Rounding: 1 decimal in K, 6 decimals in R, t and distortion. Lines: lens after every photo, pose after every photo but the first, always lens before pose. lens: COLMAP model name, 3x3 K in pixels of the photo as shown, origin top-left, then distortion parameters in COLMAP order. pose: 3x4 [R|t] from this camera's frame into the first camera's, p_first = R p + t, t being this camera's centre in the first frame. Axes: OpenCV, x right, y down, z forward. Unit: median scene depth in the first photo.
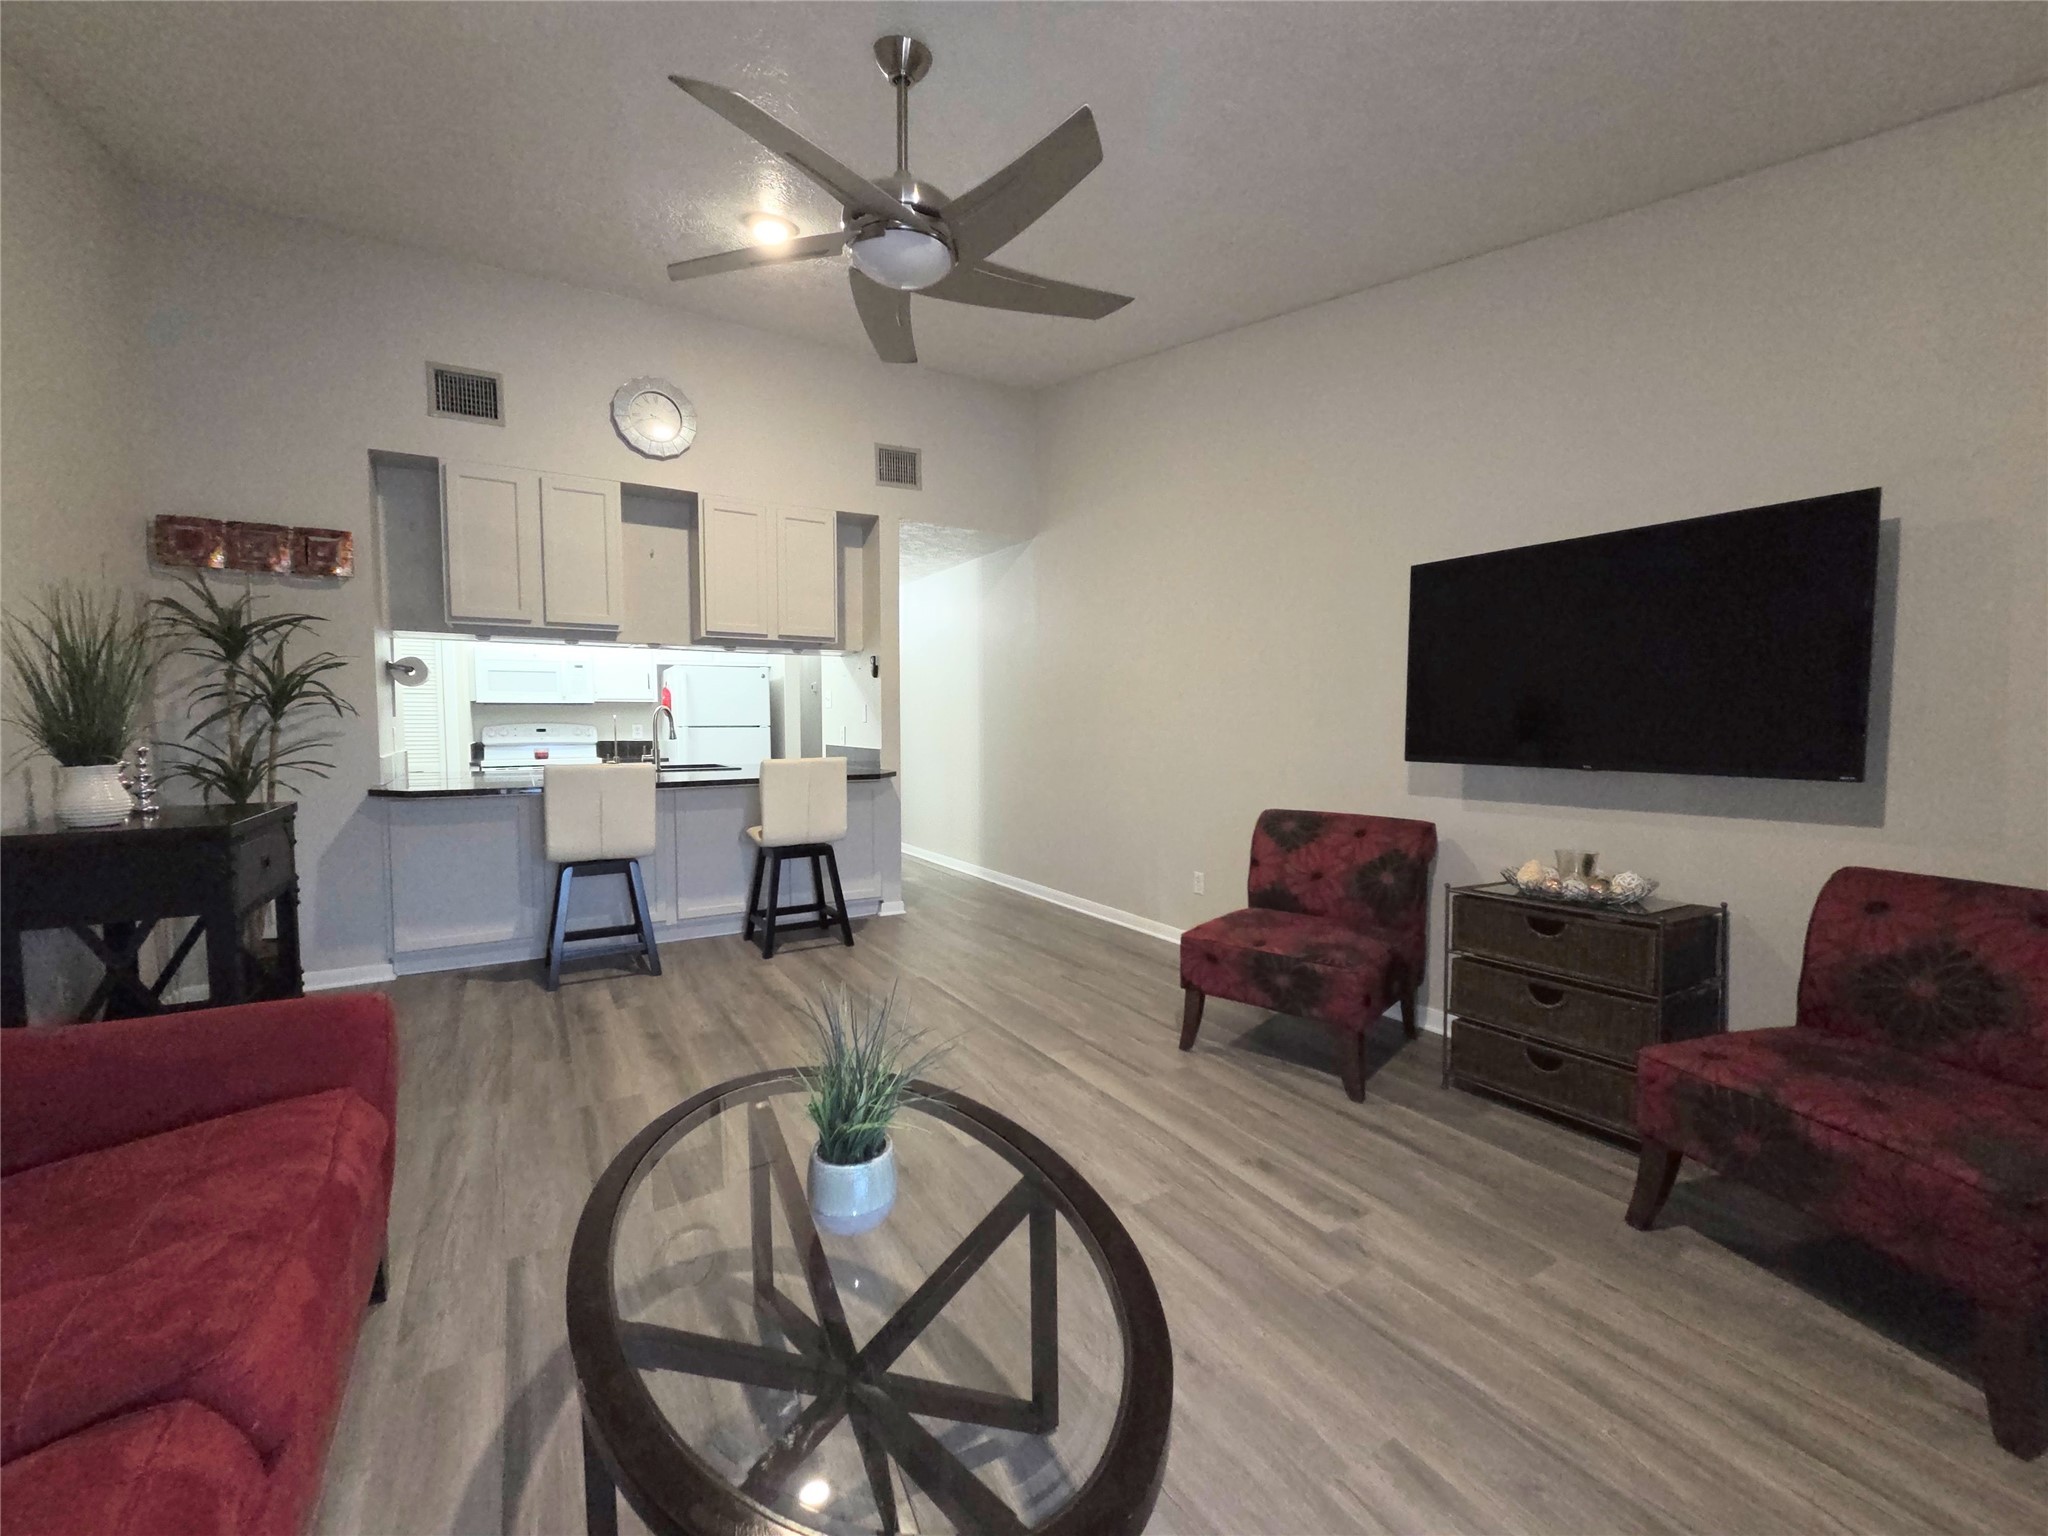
lens RADIAL K [[832.7, 0, 1019.9], [0, 832.7, 771.0], [0, 0, 1]] dist [0.001989, -0.000737]
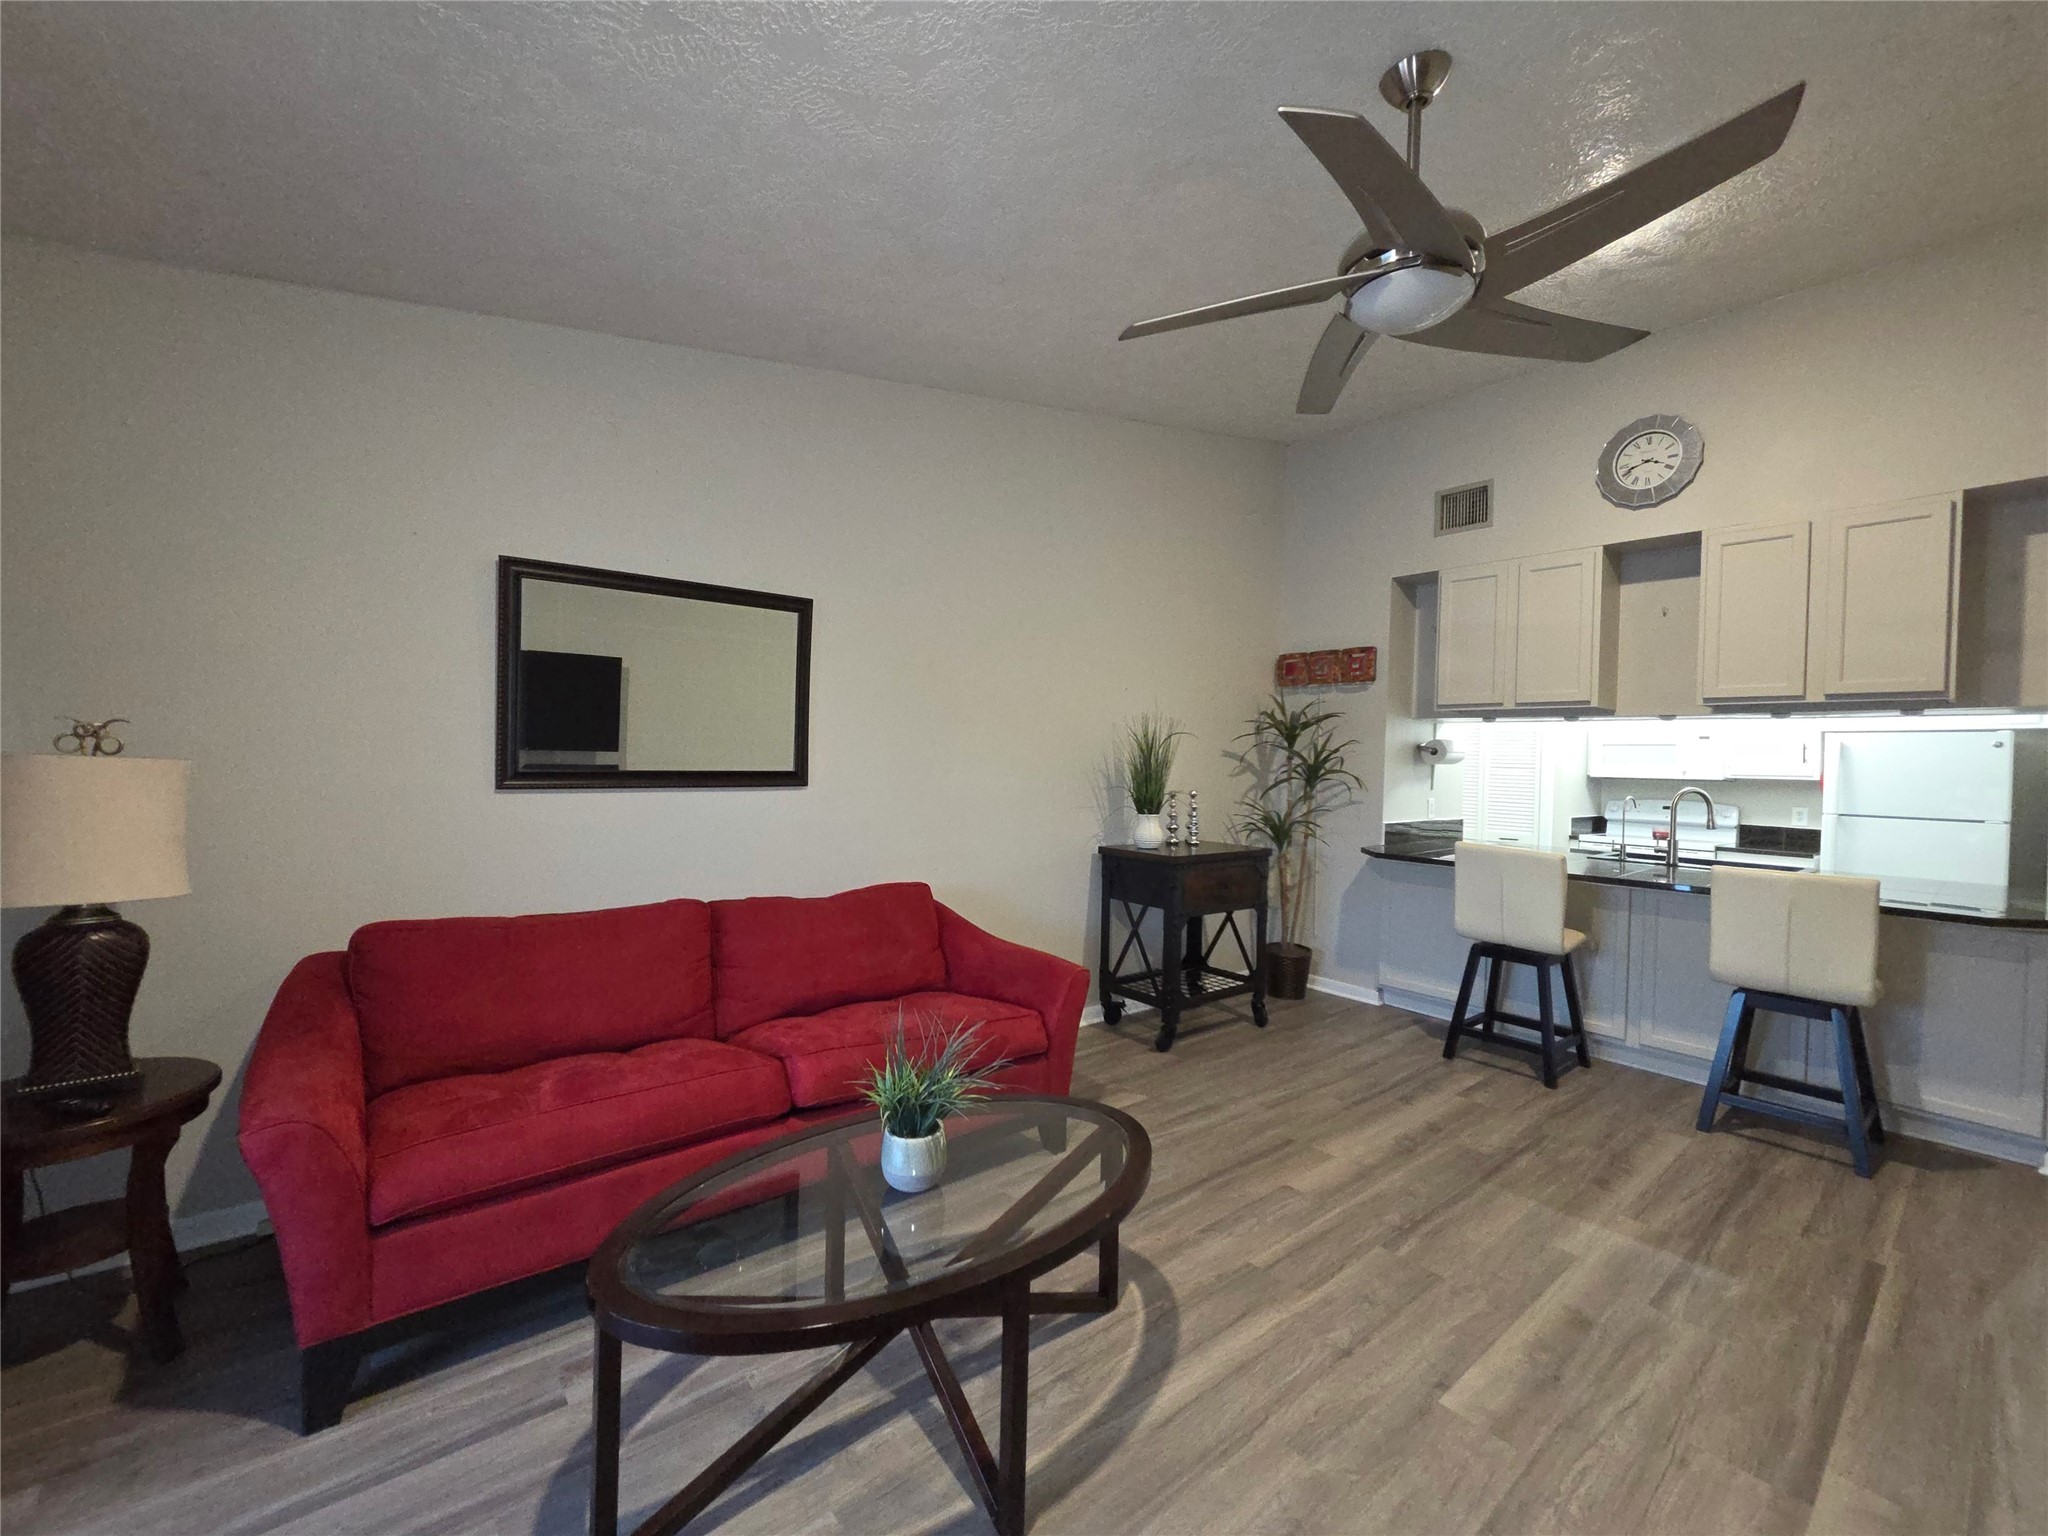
lens RADIAL K [[832.7, 0, 1032.3], [0, 832.7, 766.6], [0, 0, 1]] dist [0.001989, -0.000737]
pose [[0.154843, 0.010910, -0.987879, 0.379109], [-0.089543, 0.995978, -0.003035, -0.049635], [0.983873, 0.088928, 0.155197, 0.293537]]
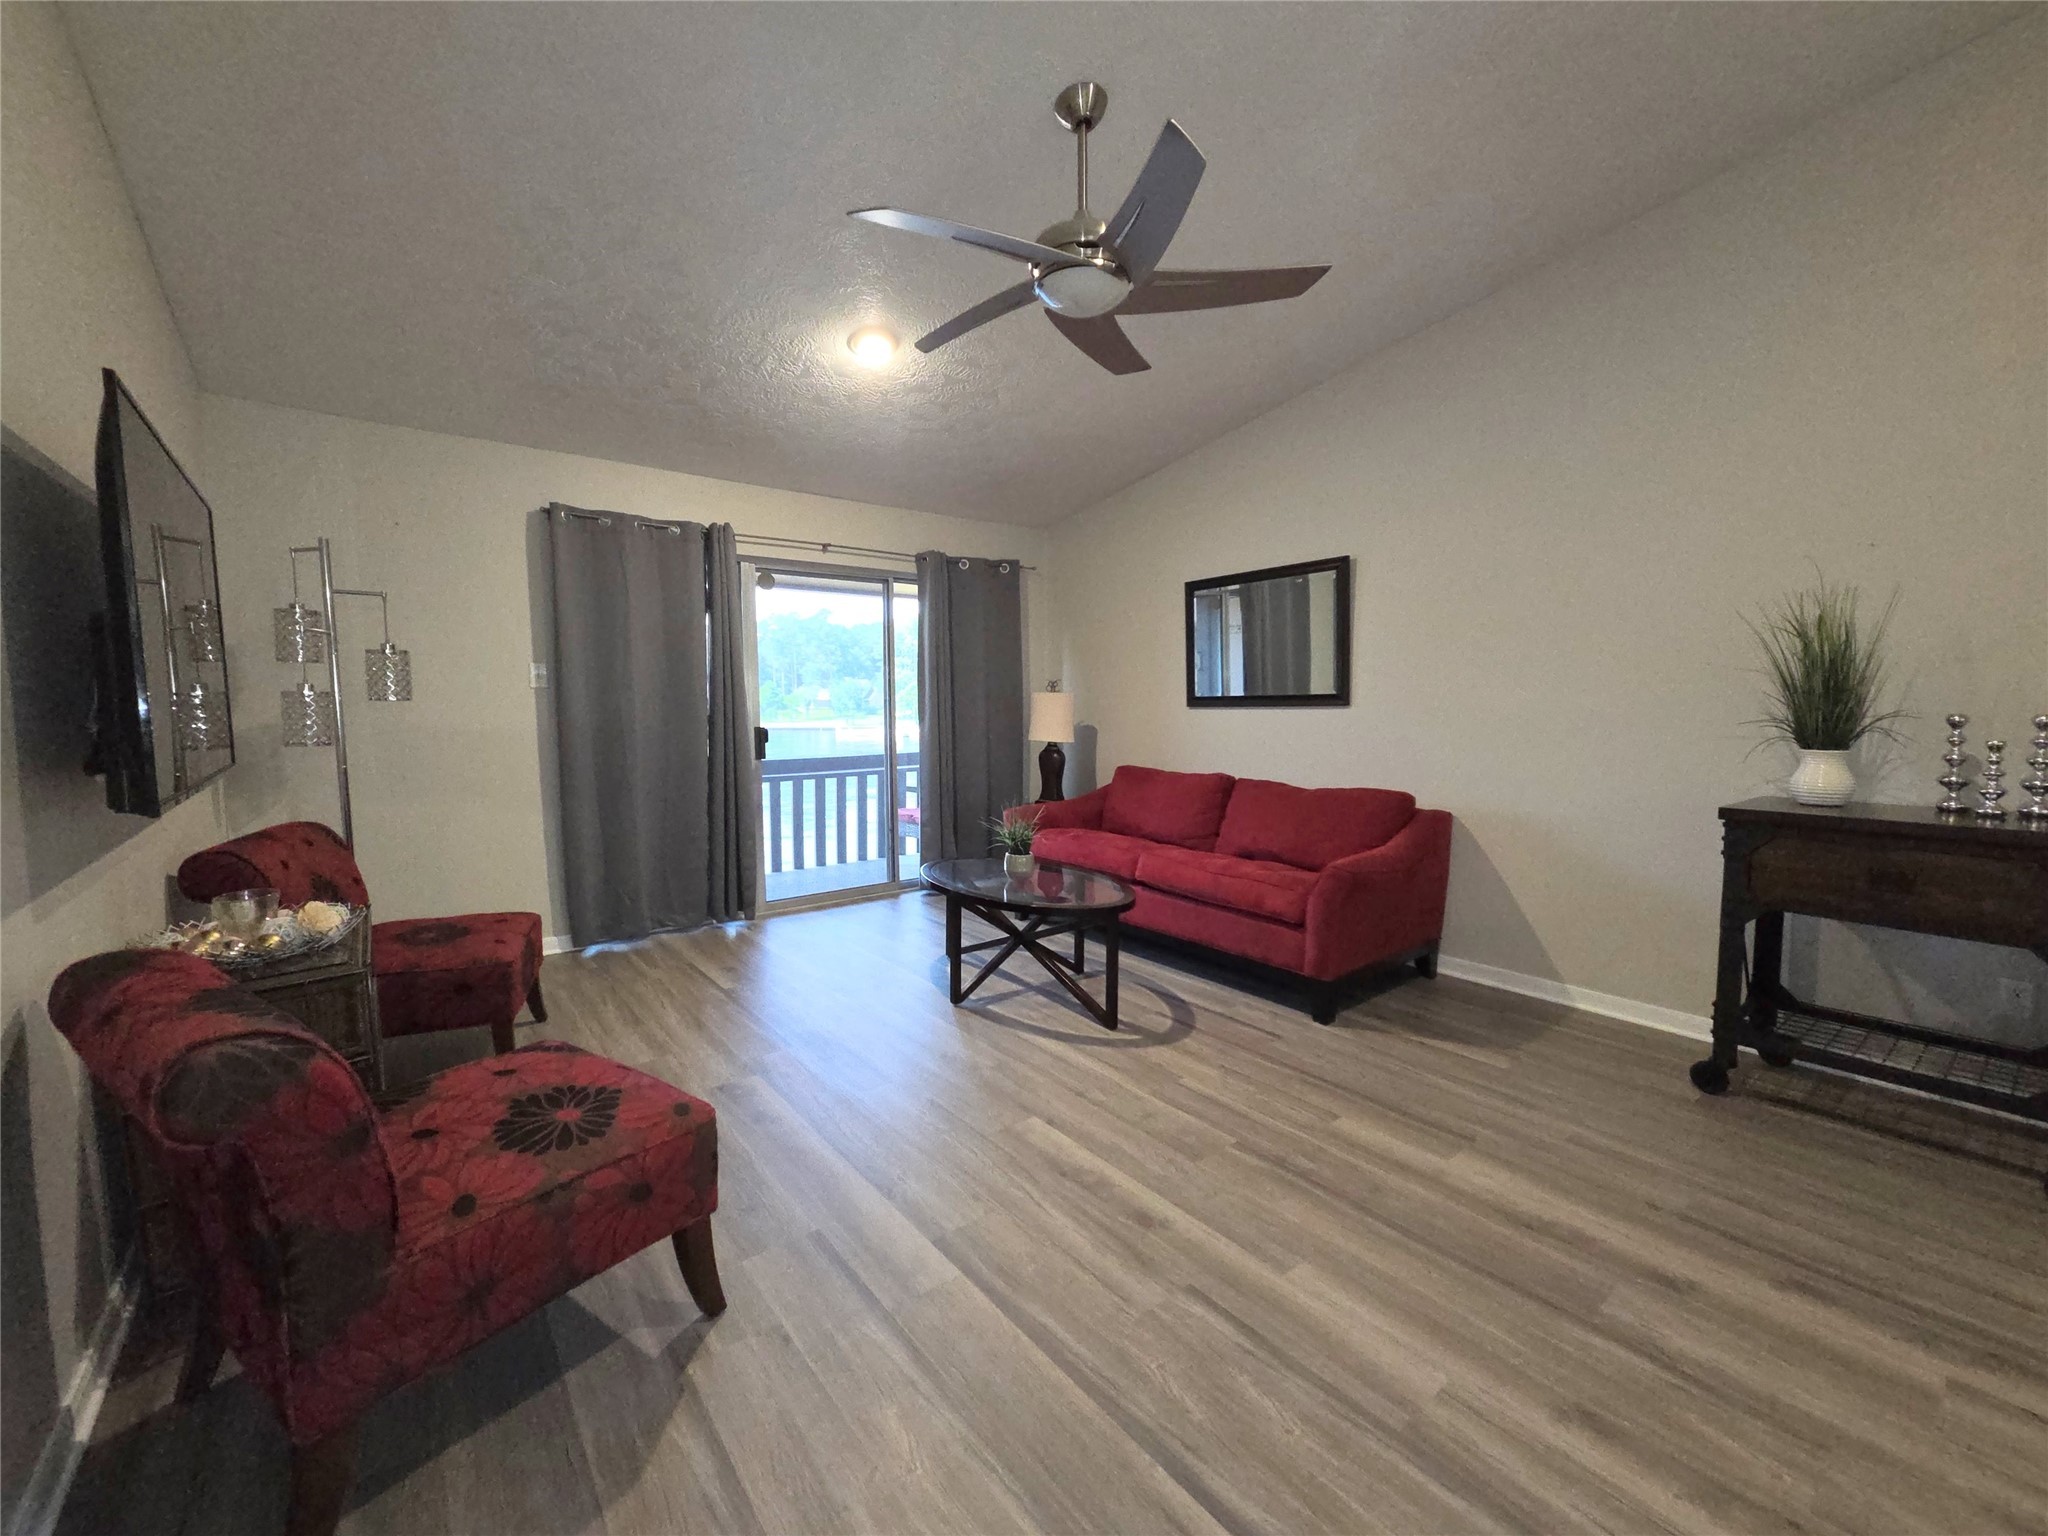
lens RADIAL K [[832.7, 0, 1037.5], [0, 832.7, 760.6], [0, 0, 1]] dist [0.001989, -0.000737]
pose [[-0.990924, 0.012272, -0.133859, 0.043933], [-0.006148, 0.990644, 0.136334, -0.086303], [0.134280, 0.135919, -0.981578, 1.220326]]
